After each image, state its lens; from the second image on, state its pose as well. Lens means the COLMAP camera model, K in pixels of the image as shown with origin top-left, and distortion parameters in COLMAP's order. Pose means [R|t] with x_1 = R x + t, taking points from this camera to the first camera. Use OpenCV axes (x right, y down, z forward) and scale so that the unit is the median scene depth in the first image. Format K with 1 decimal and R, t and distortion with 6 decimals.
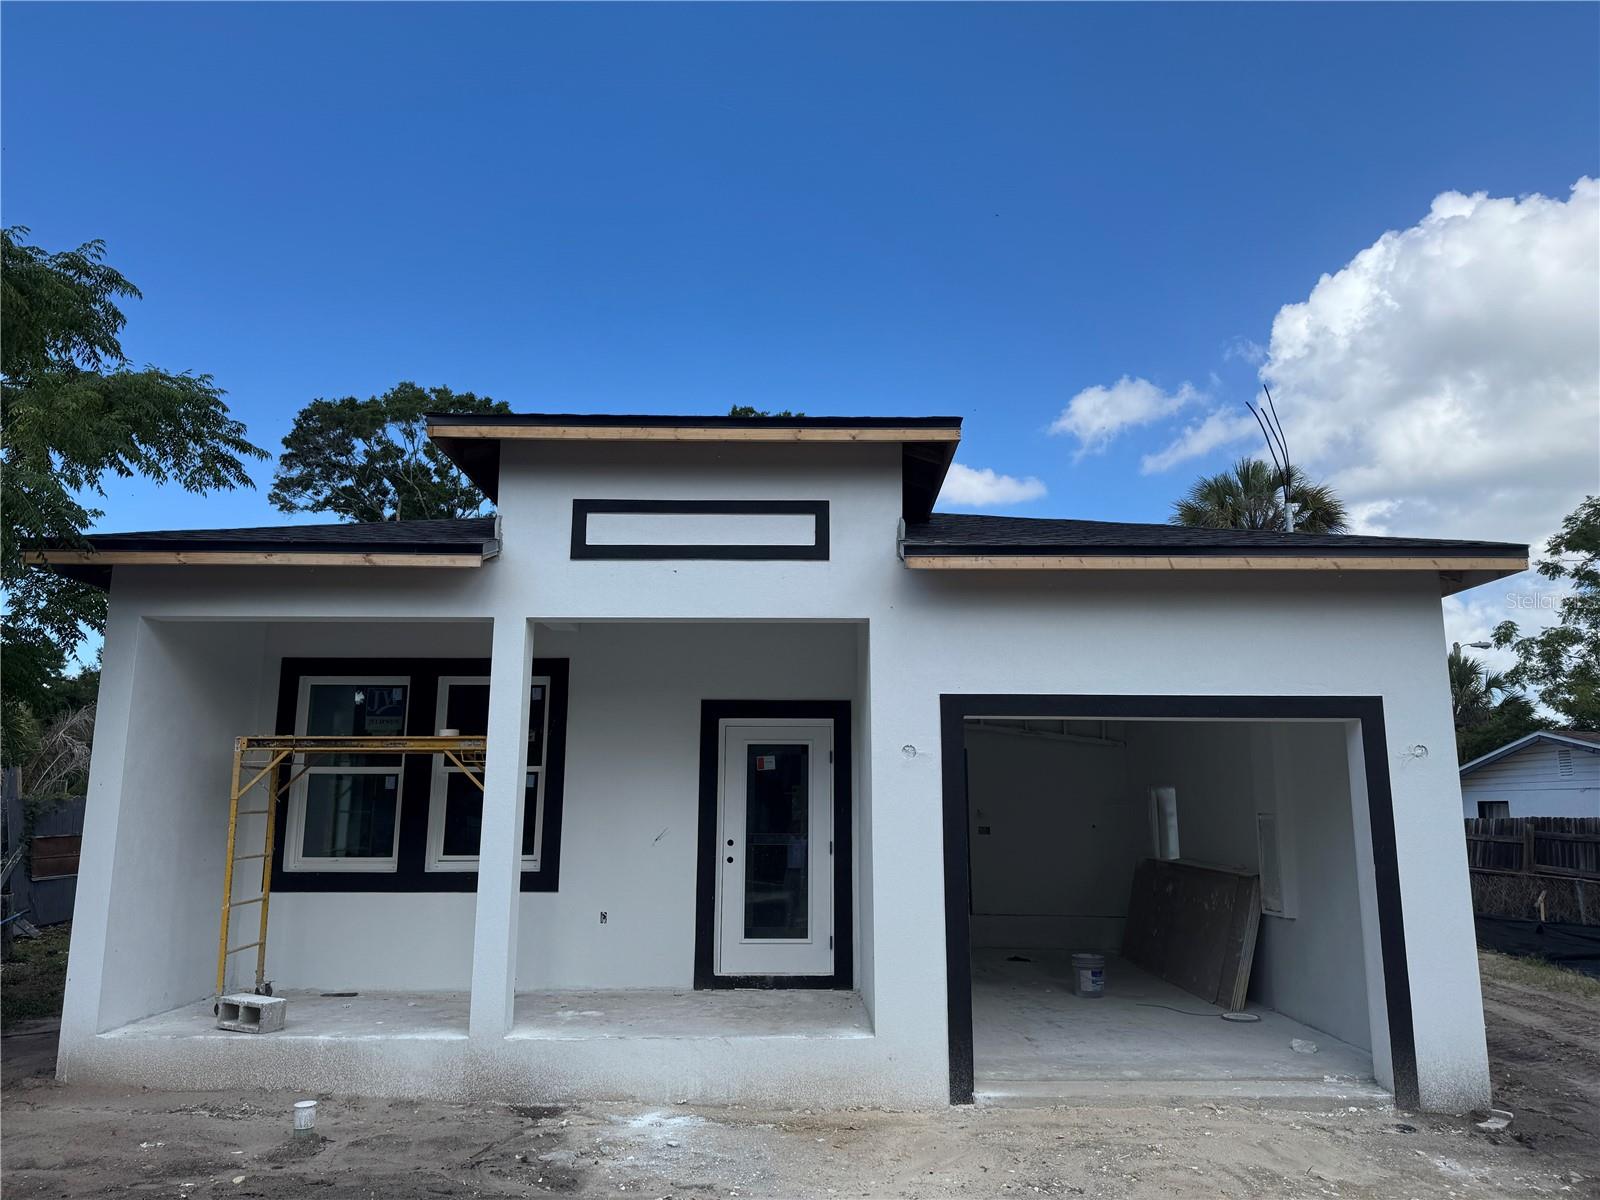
lens RADIAL K [[1139.6, 0, 800.0], [0, 1139.6, 600.0], [0, 0, 1]] dist [0.038106, -0.038773]
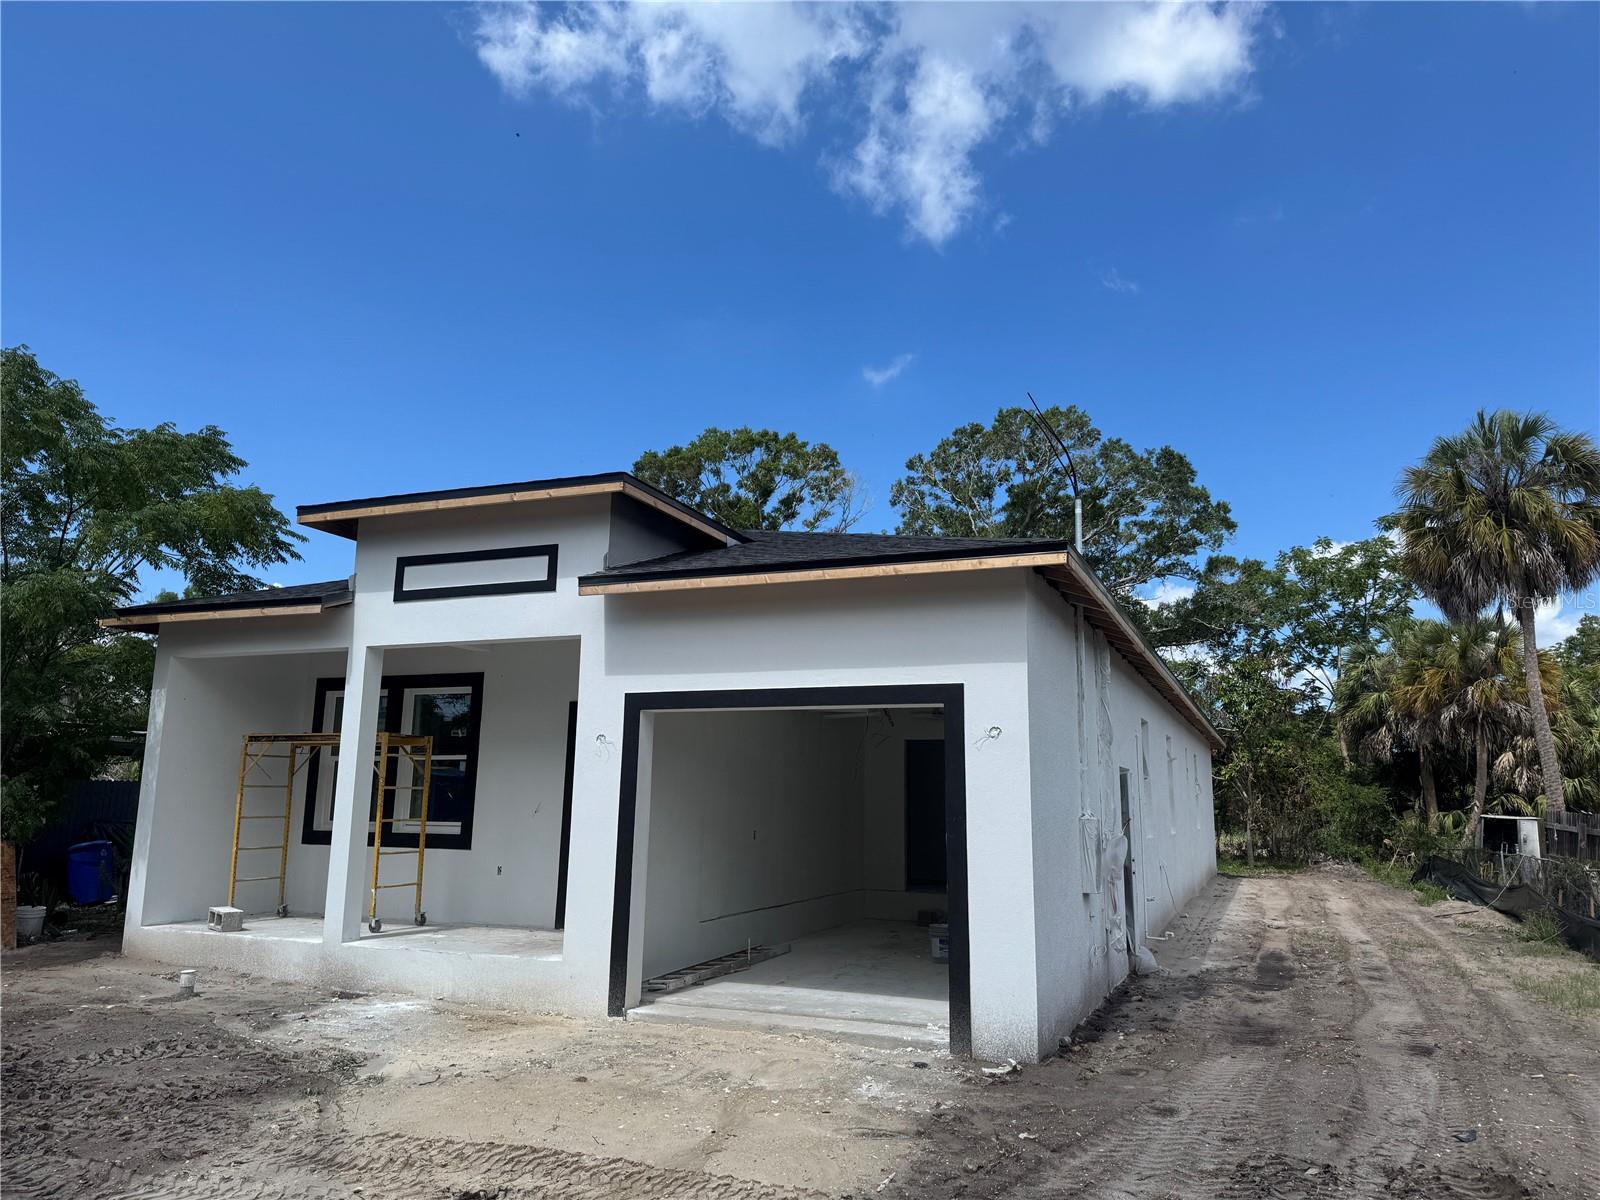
lens RADIAL K [[1118.0, 0, 794.4], [0, 1118.0, 631.5], [0, 0, 1]] dist [0.034868, -0.077164]
pose [[0.921968, -0.047628, -0.384327, 0.747081], [0.057667, 0.998229, 0.014633, 0.006871], [0.382949, -0.035654, 0.923081, -0.049651]]
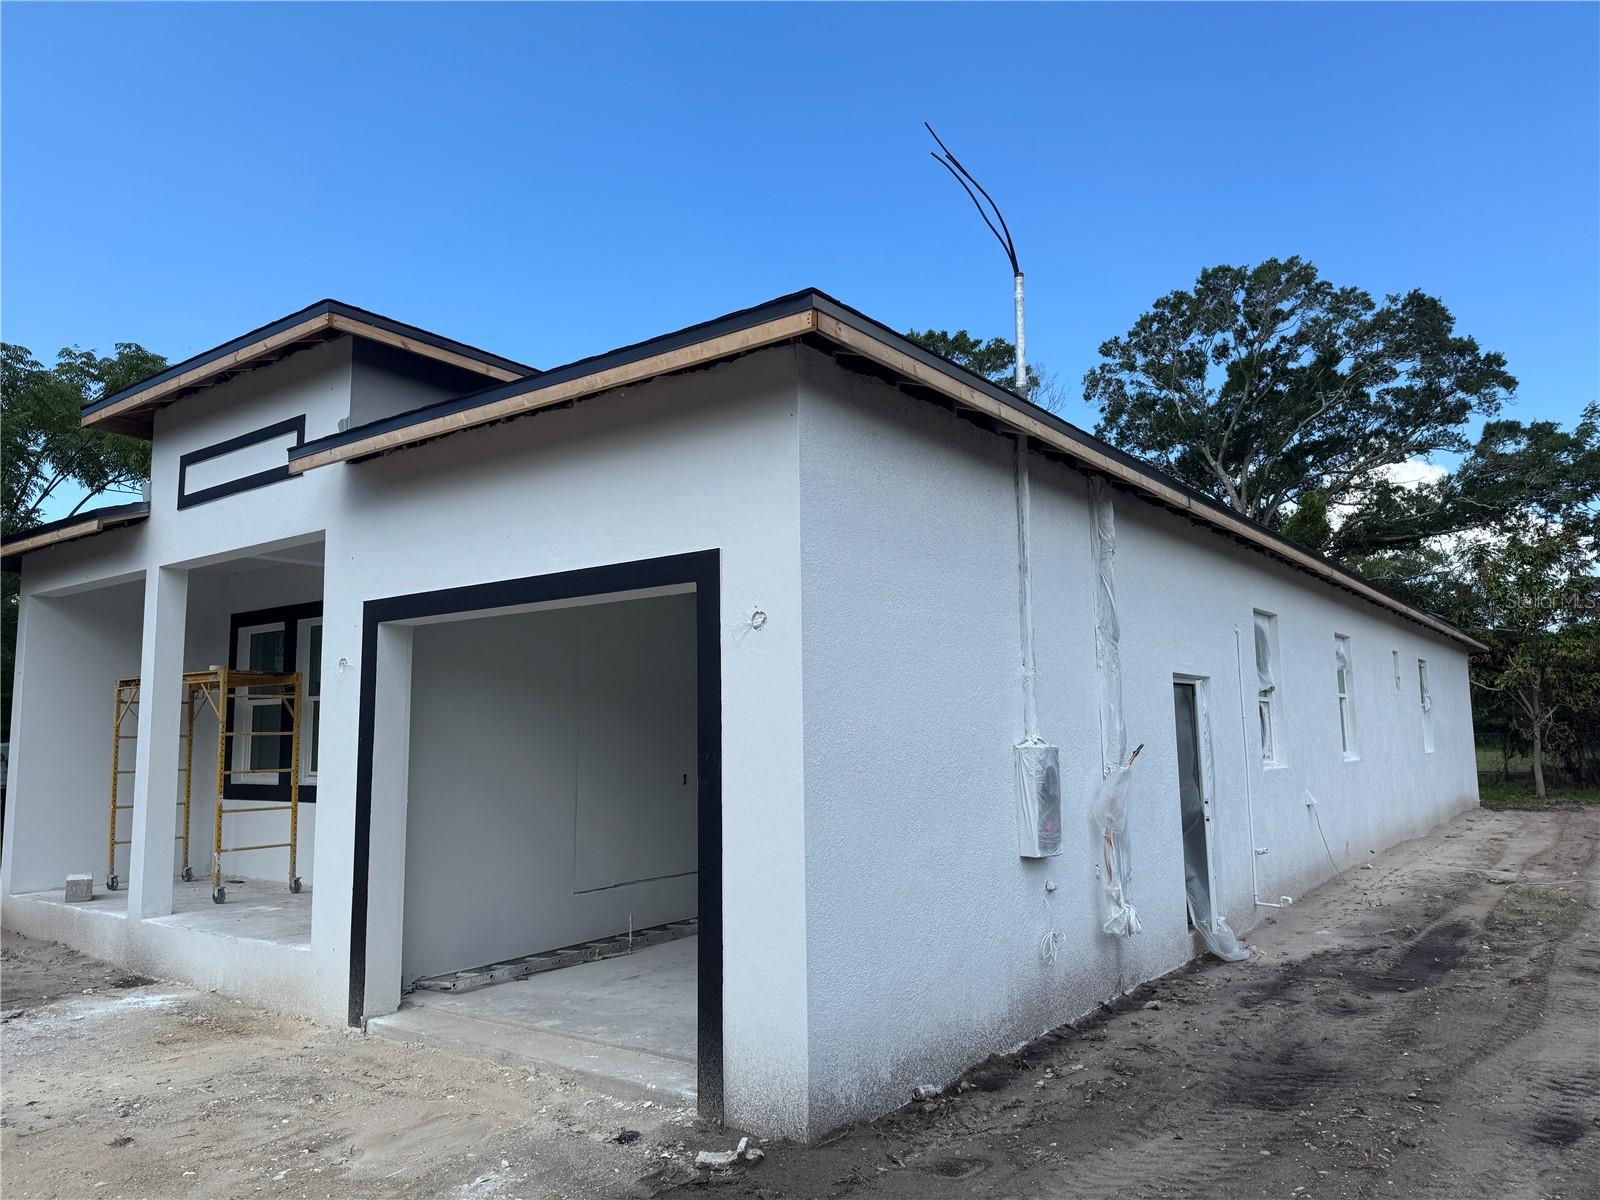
lens RADIAL K [[1118.0, 0, 794.4], [0, 1118.0, 631.5], [0, 0, 1]] dist [0.034868, -0.077164]
pose [[0.800690, -0.072368, -0.594691, 0.923386], [0.125755, 0.990863, 0.048737, 0.103667], [0.585731, -0.113809, 0.802475, 0.458353]]
